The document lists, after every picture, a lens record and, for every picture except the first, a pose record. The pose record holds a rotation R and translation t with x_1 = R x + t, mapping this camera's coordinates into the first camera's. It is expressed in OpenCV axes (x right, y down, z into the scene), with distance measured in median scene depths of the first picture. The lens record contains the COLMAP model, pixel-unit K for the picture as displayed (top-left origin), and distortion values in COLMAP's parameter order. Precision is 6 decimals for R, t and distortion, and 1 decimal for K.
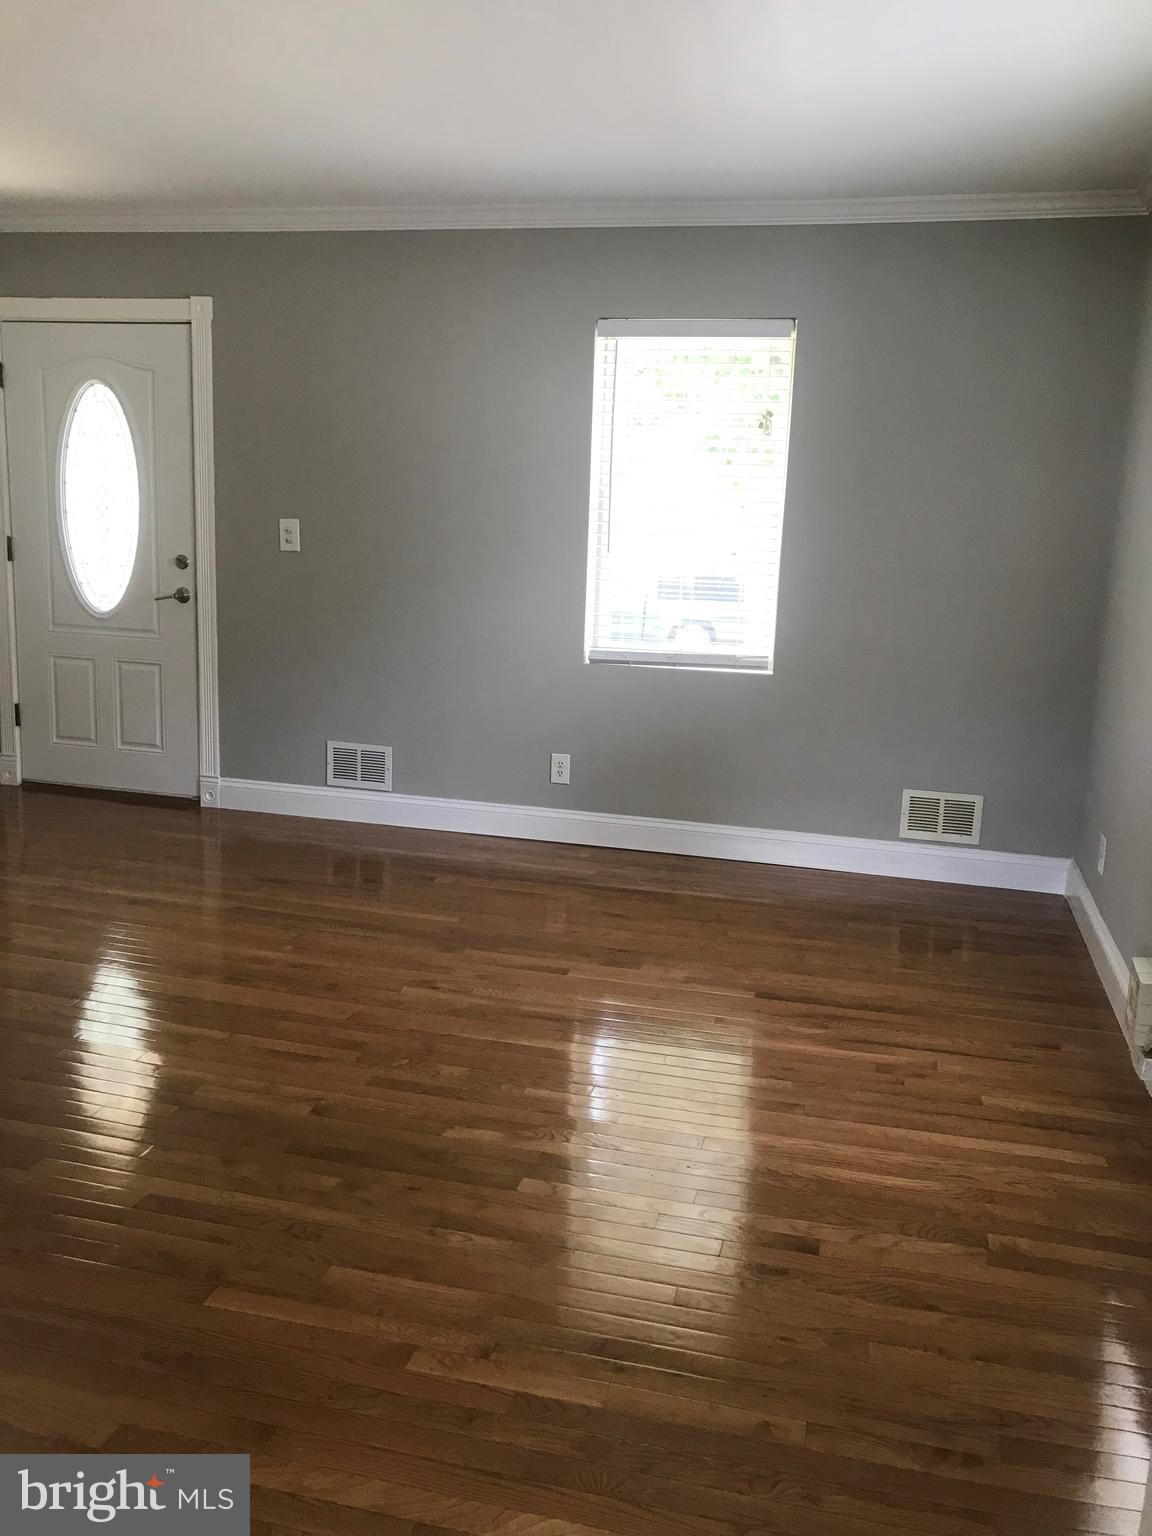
lens RADIAL K [[1238.6, 0, 576.7], [0, 1238.6, 734.3], [0, 0, 1]] dist [0.110997, -0.069880]
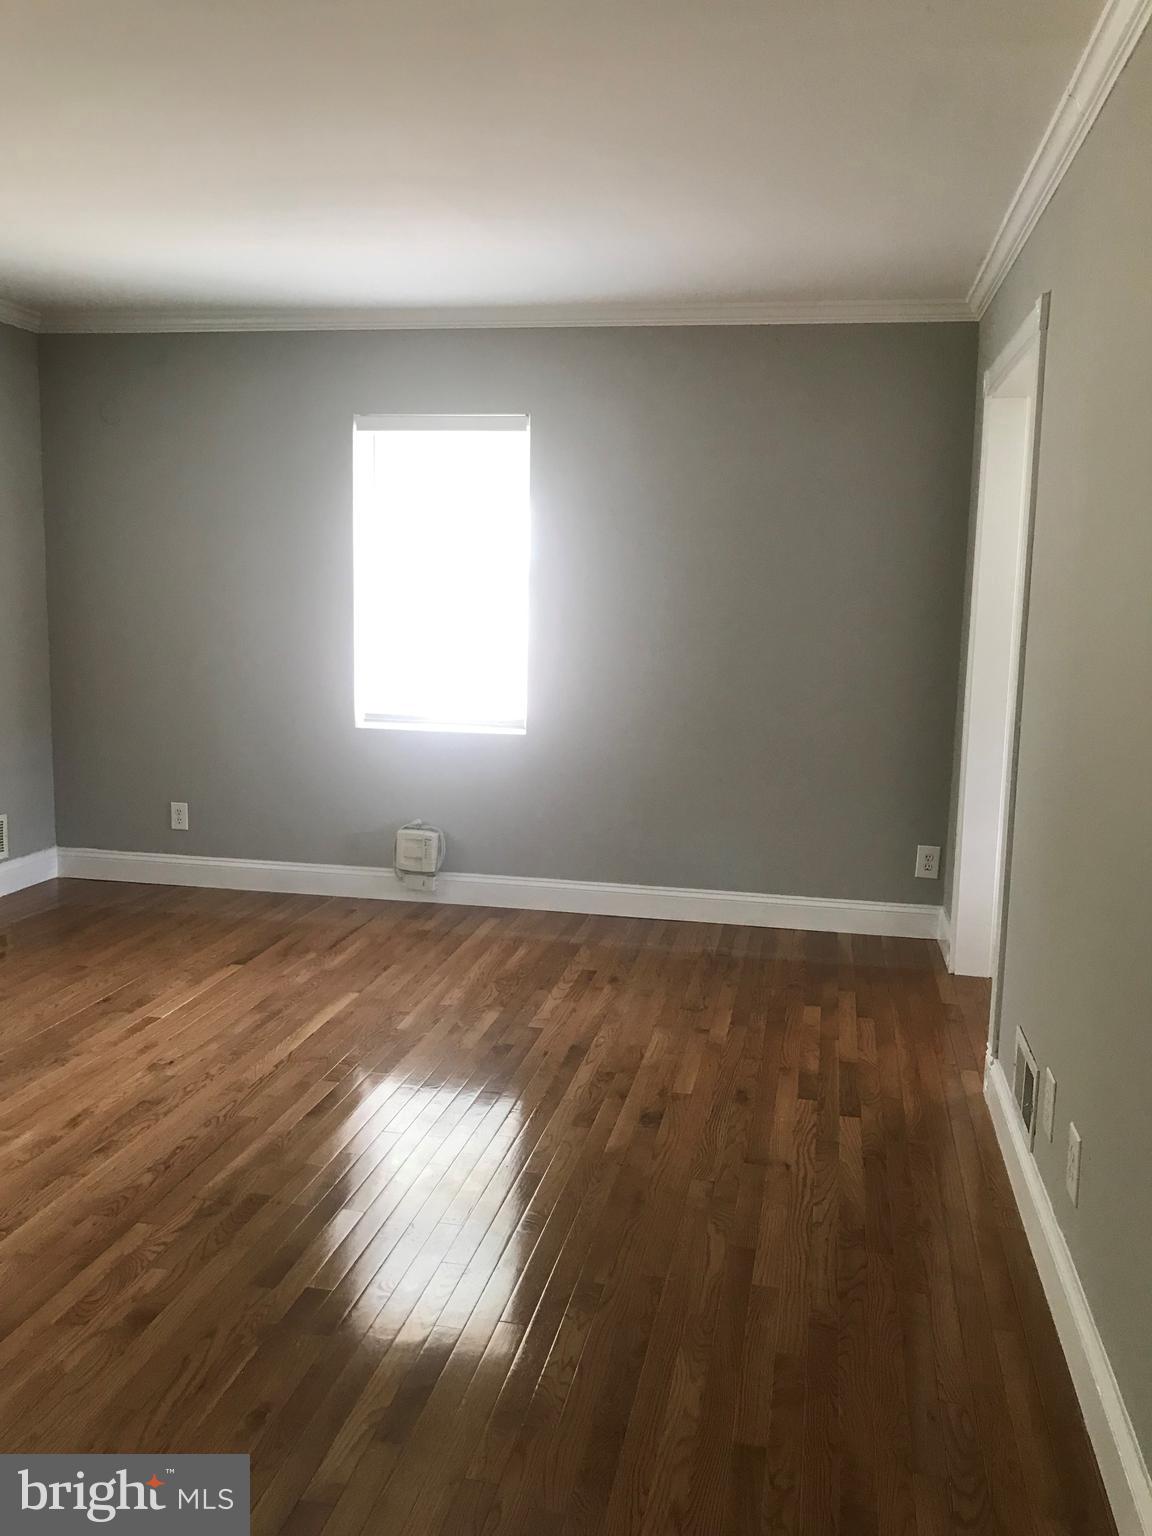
lens RADIAL K [[1266.6, 0, 576.0], [0, 1266.6, 768.0], [0, 0, 1]] dist [0.046838, -0.076342]
pose [[-0.032942, -0.177864, 0.983503, -1.080989], [0.159602, 0.970474, 0.180854, -0.153766], [-0.986632, 0.162927, -0.003582, 0.659652]]
